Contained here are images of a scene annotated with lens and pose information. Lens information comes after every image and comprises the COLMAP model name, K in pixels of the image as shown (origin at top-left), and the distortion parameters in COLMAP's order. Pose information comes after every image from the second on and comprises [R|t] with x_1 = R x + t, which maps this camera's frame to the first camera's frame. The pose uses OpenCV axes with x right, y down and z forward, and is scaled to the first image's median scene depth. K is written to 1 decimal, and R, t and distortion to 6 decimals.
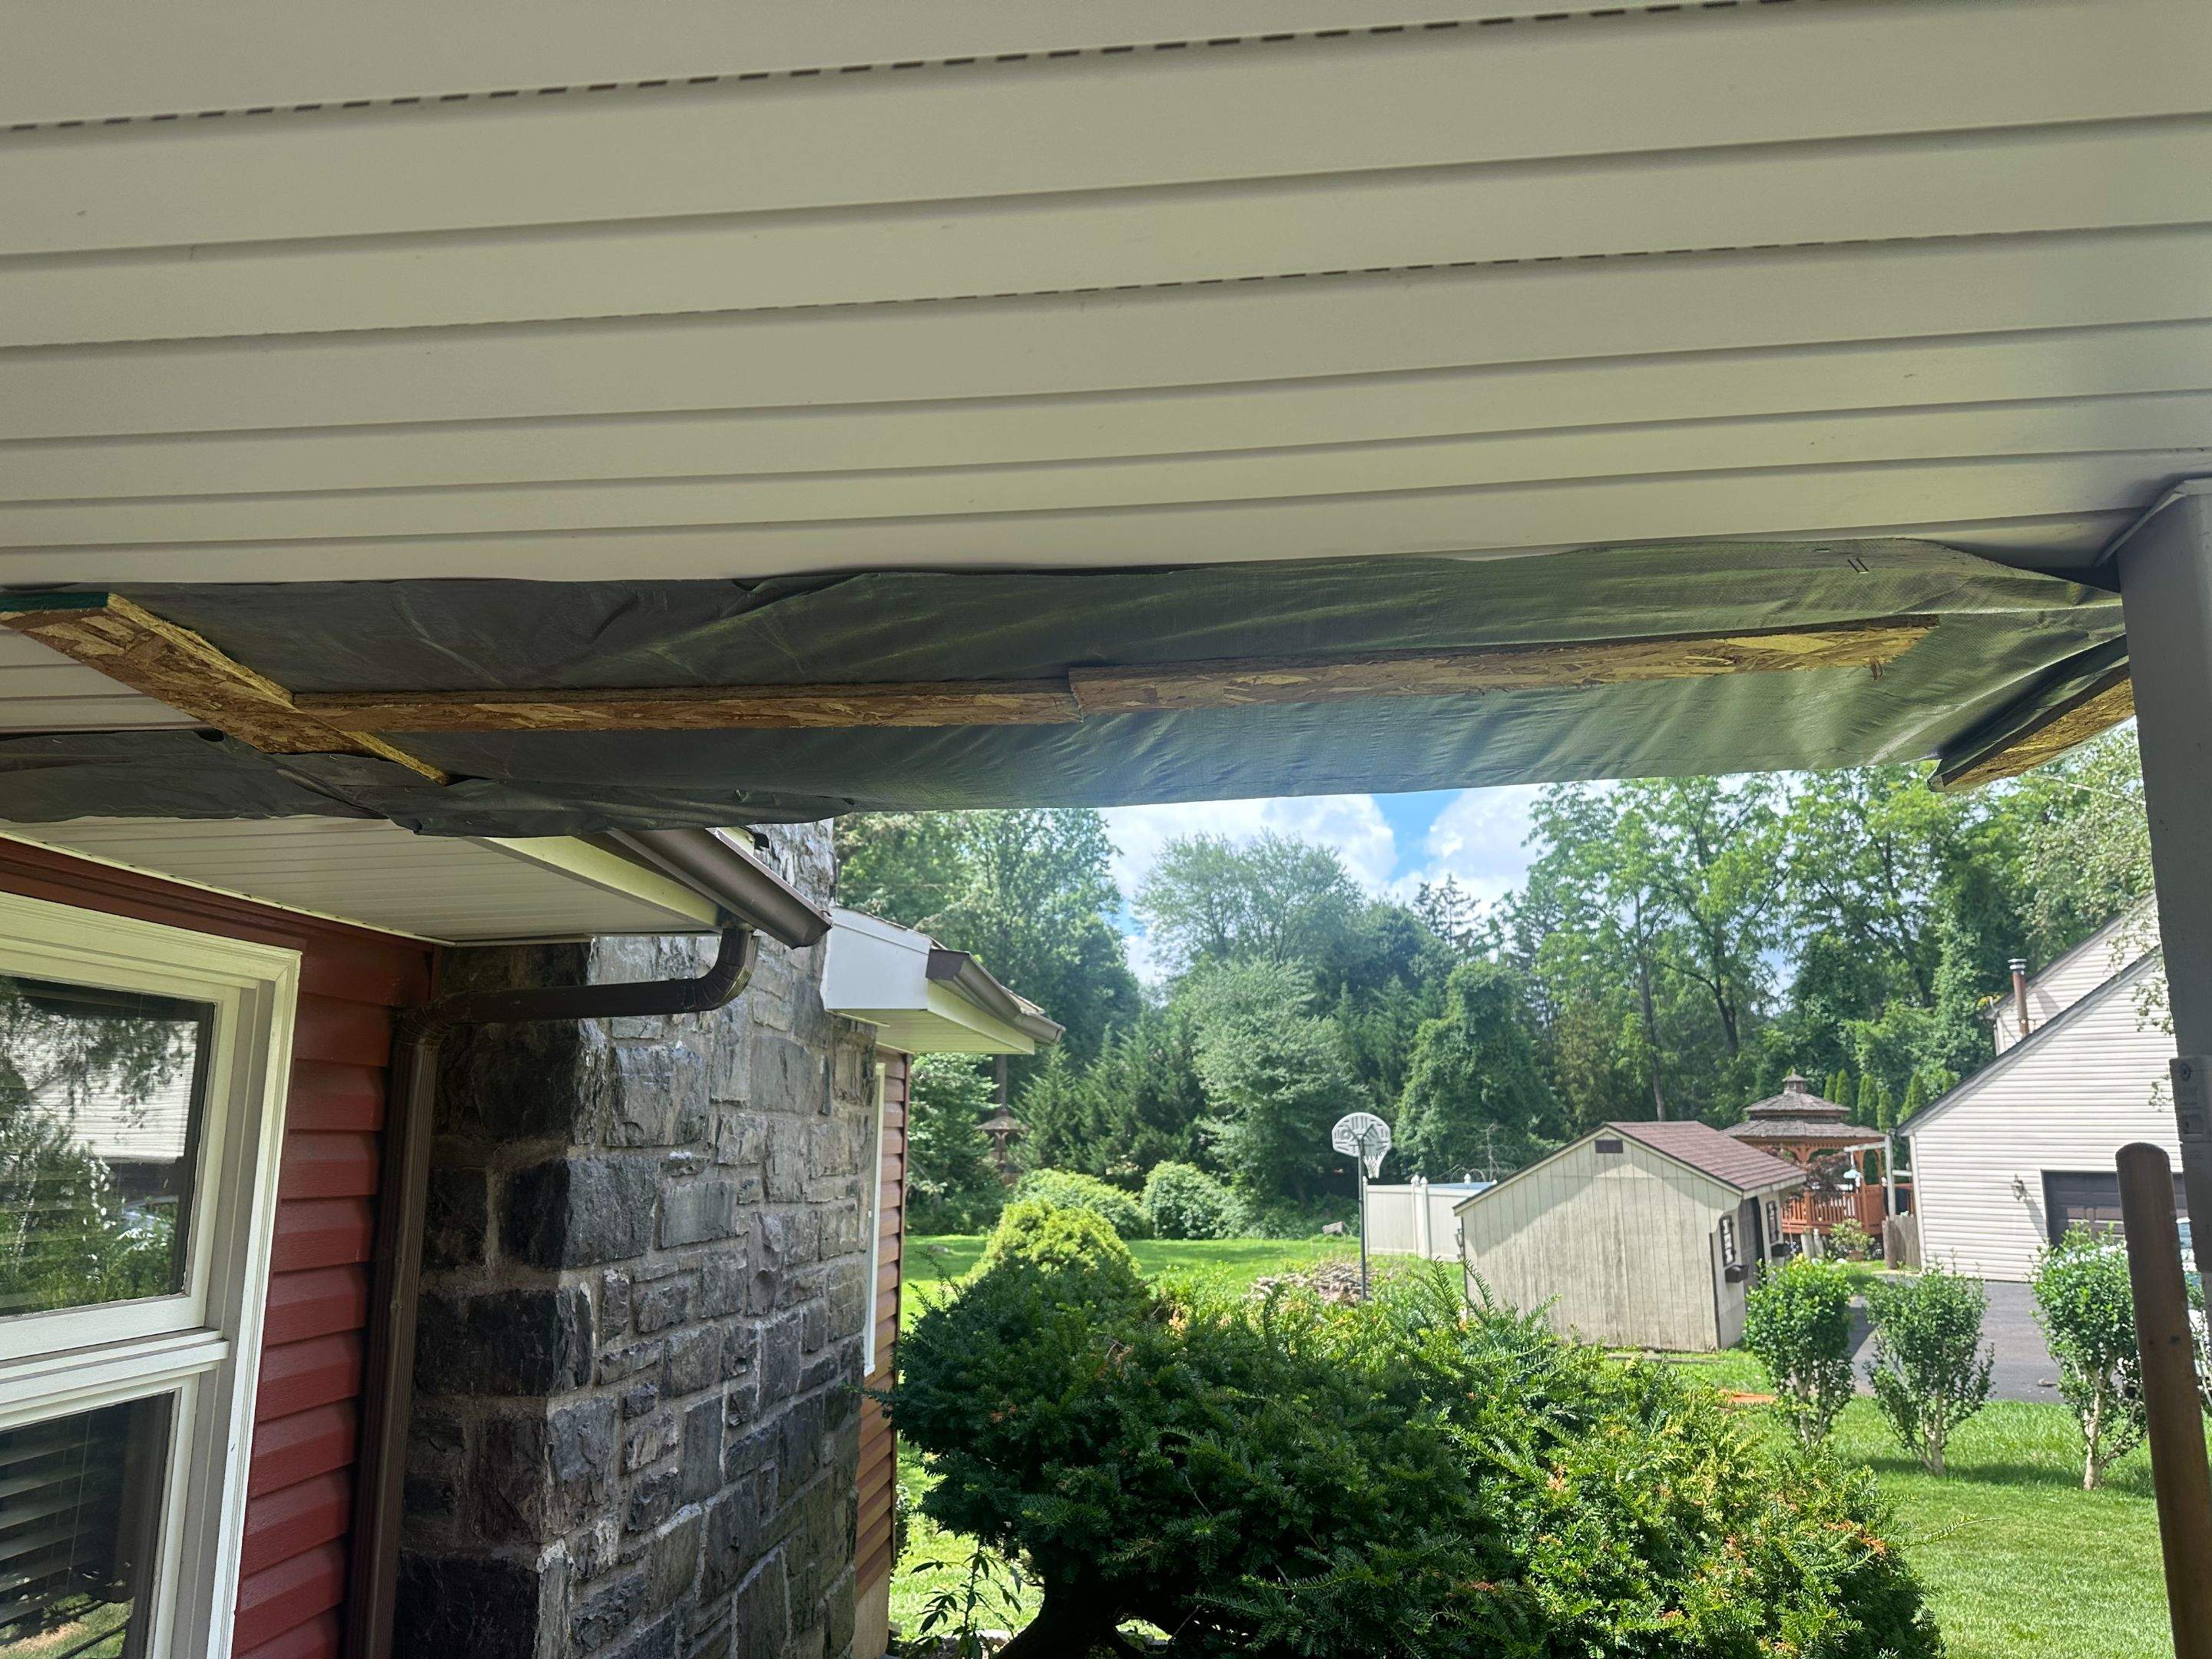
lens RADIAL K [[1602.4, 0, 1106.0], [0, 1602.4, 829.5], [0, 0, 1]] dist [0.047278, -0.081080]
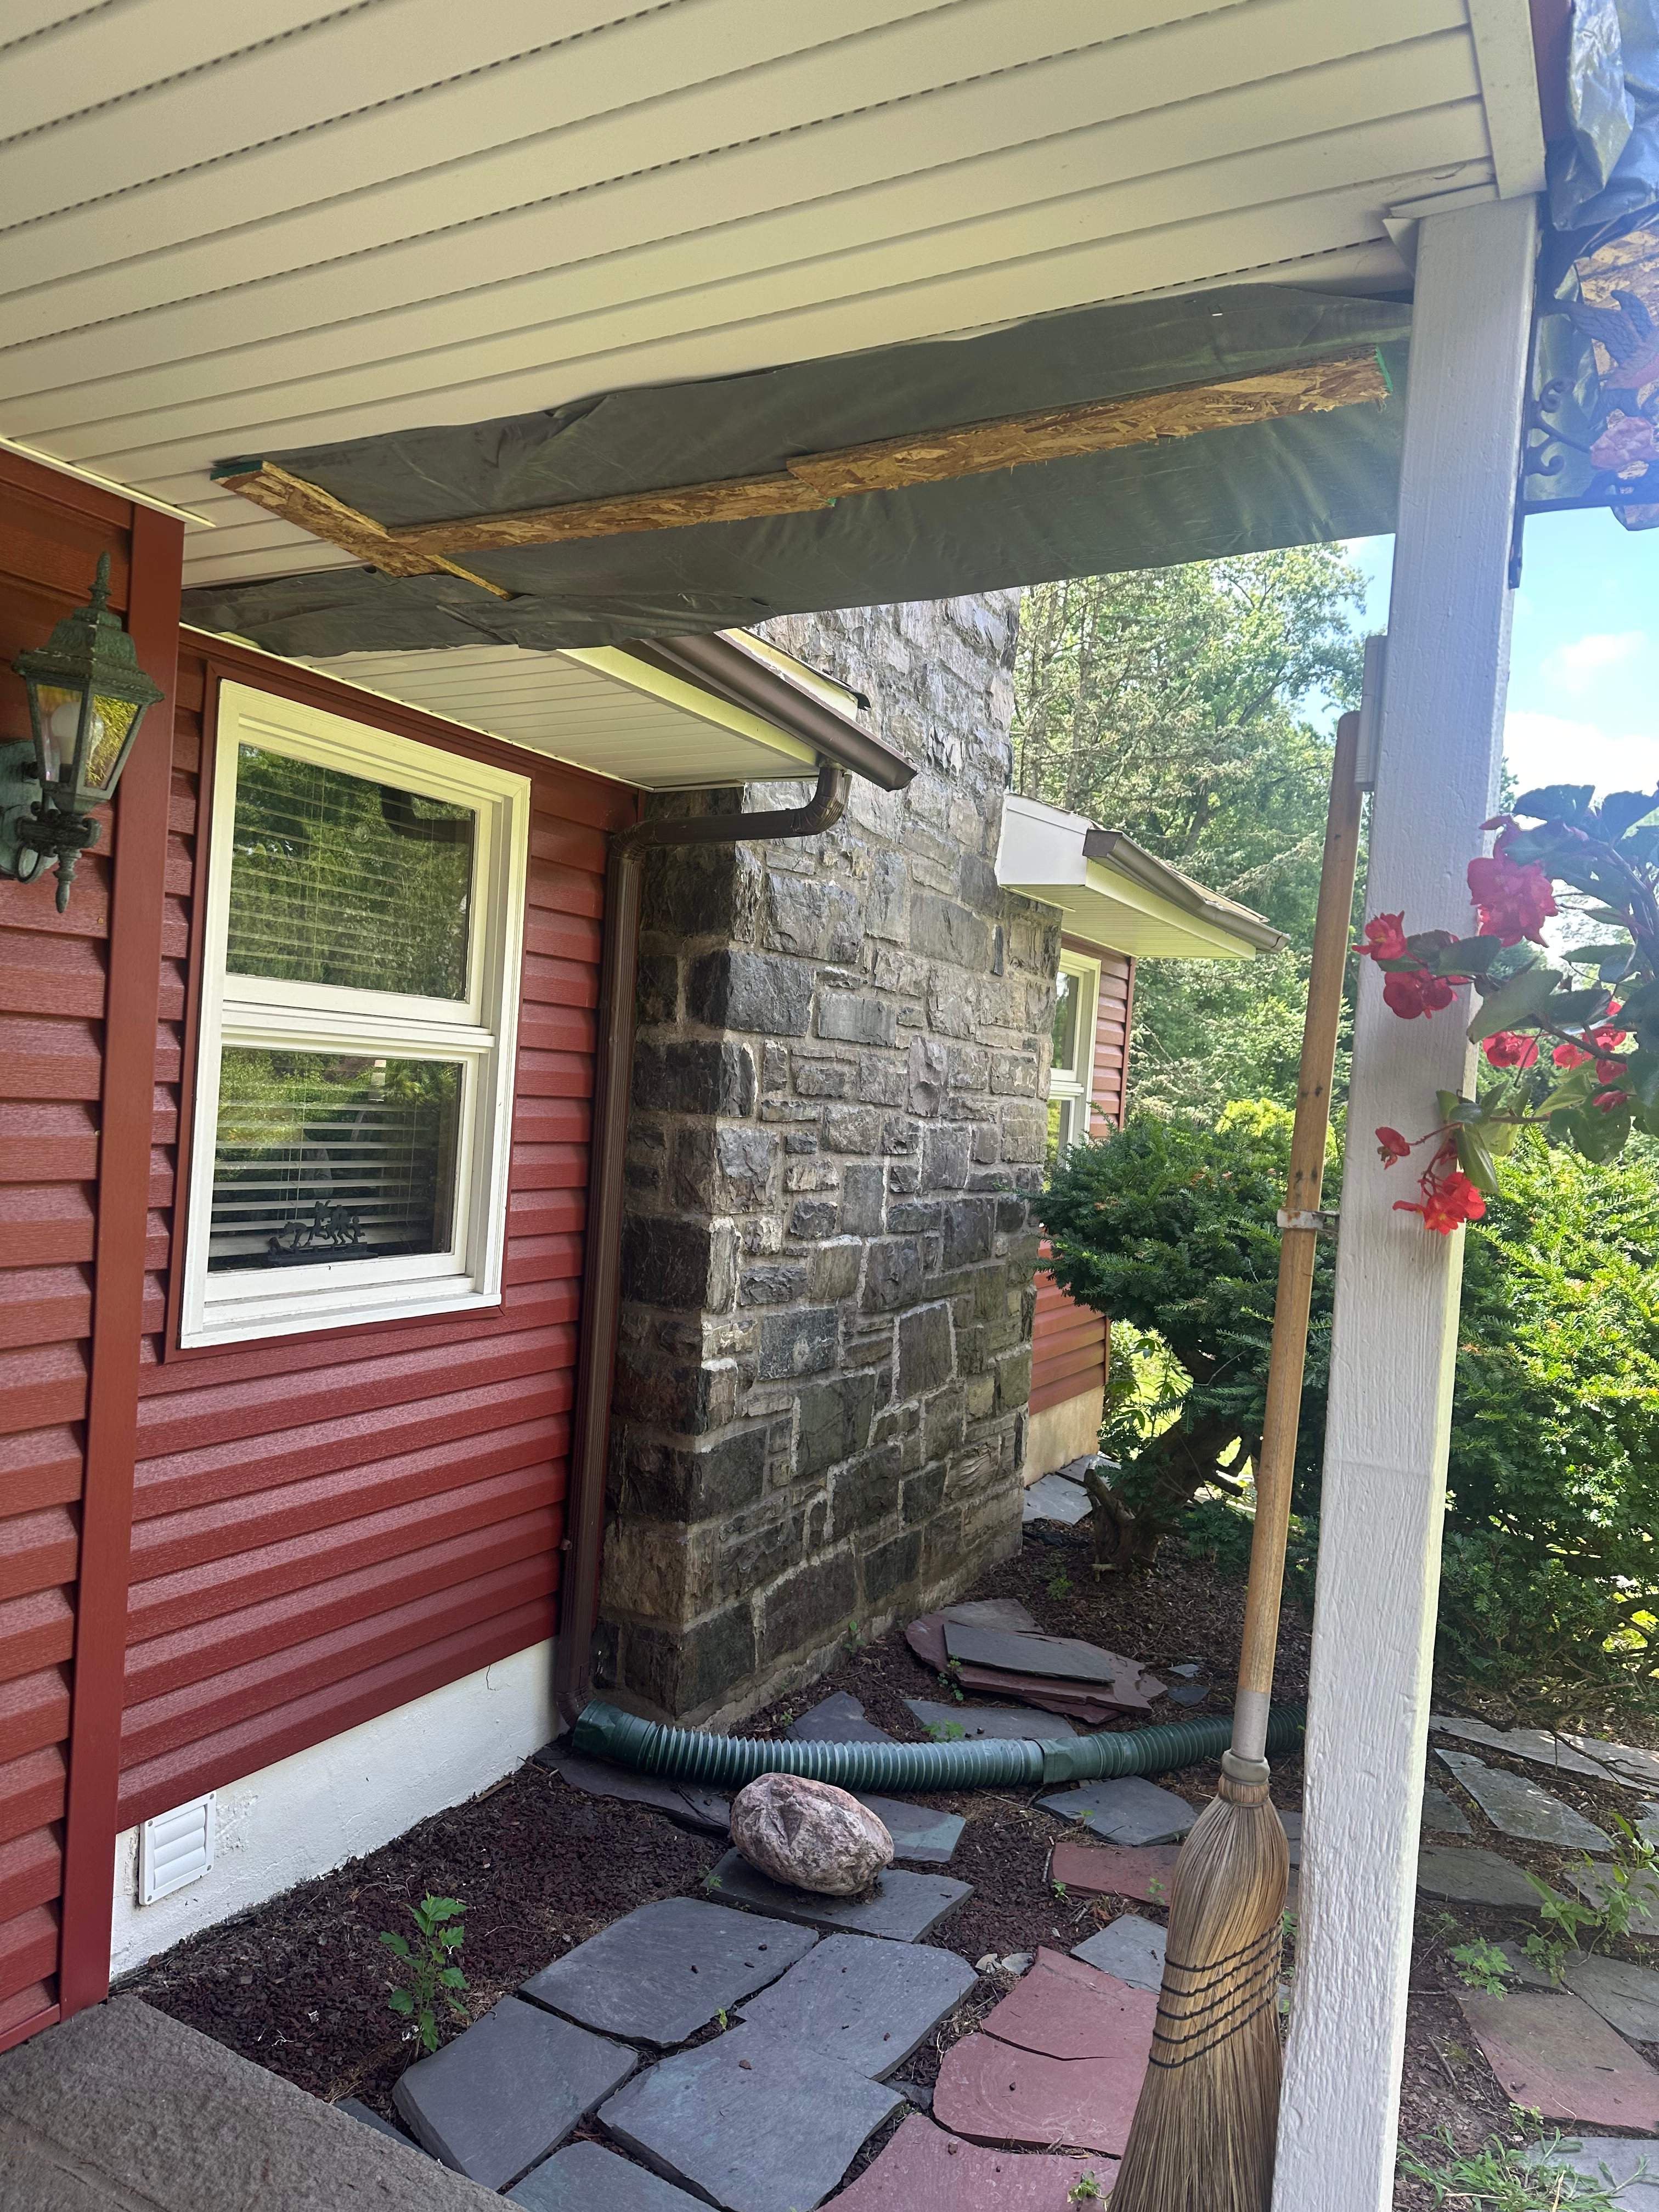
lens RADIAL K [[1560.7, 0, 829.5], [0, 1560.7, 1106.0], [0, 0, 1]] dist [0.075963, -0.211995]
pose [[0.918021, 0.056969, -0.392419, 0.268511], [0.015209, 0.983839, 0.178408, 0.100381], [0.396240, -0.169751, 0.902318, -0.178551]]
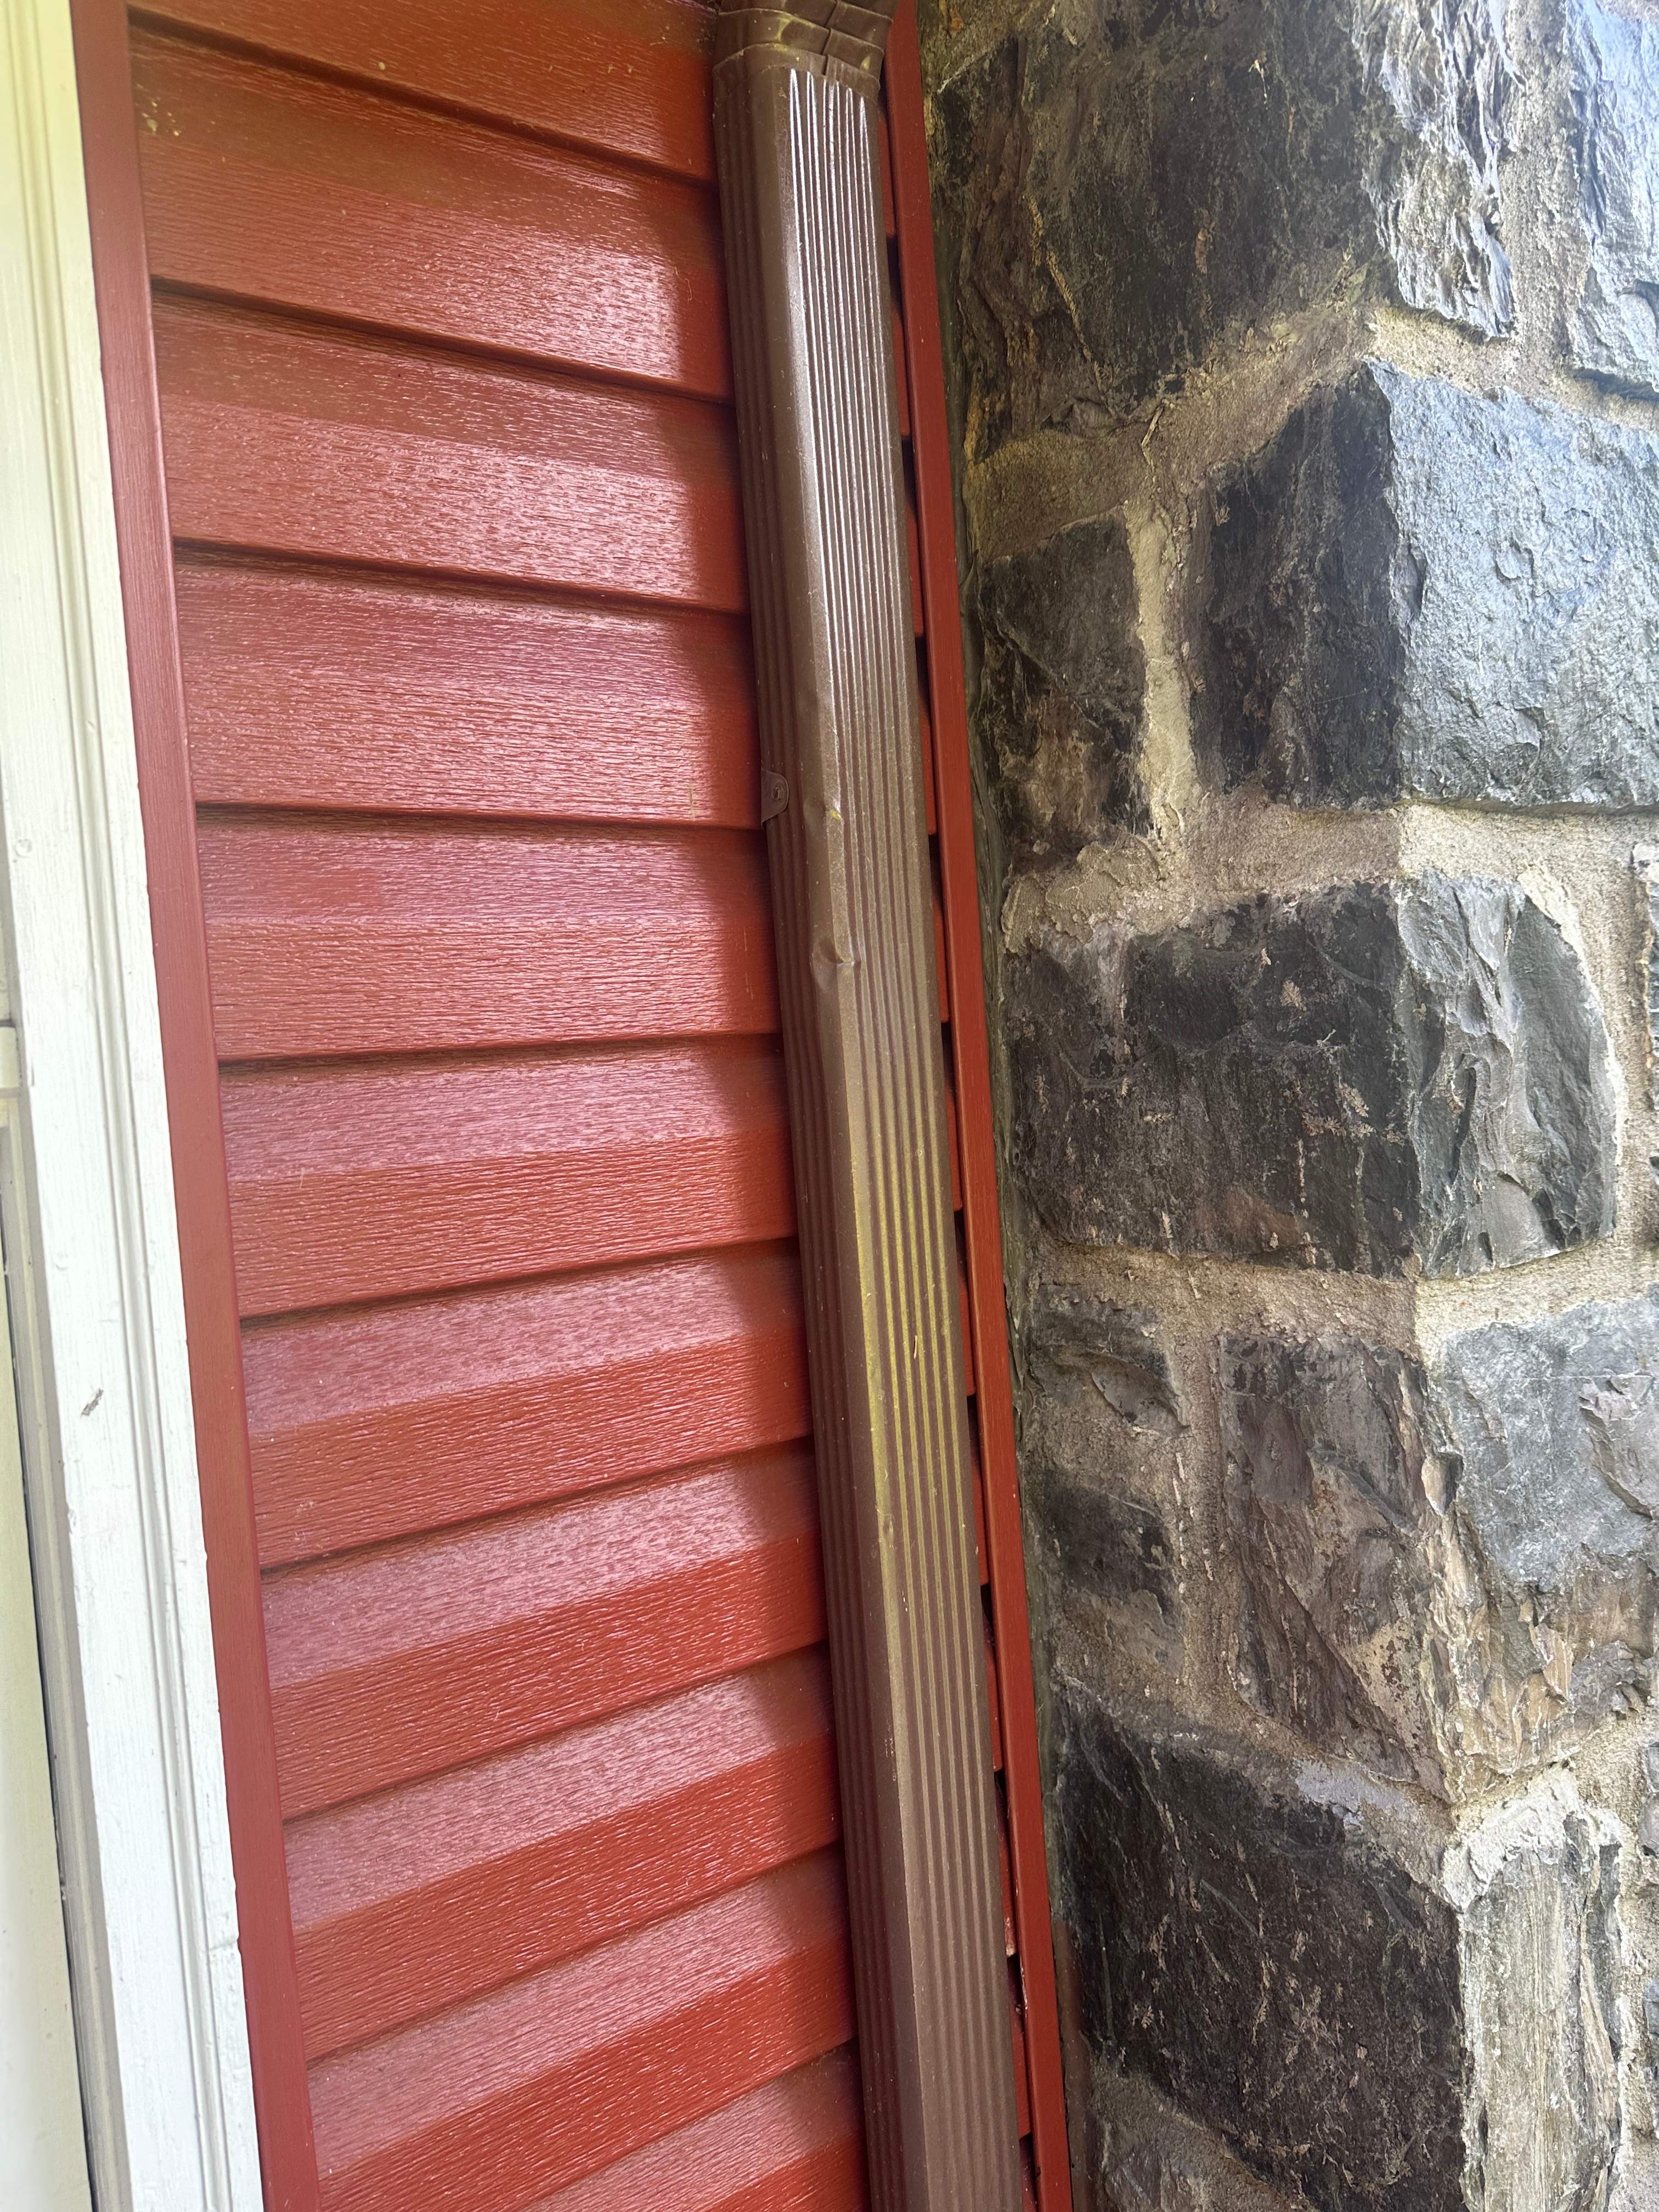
lens RADIAL K [[1524.4, 0, 831.9], [0, 1524.4, 1121.7], [0, 0, 1]] dist [0.064942, -0.105171]
pose [[0.644894, -0.017113, -0.764081, -0.211193], [0.213569, 0.963957, 0.158665, 0.261104], [0.733826, -0.265506, 0.625305, 0.762924]]
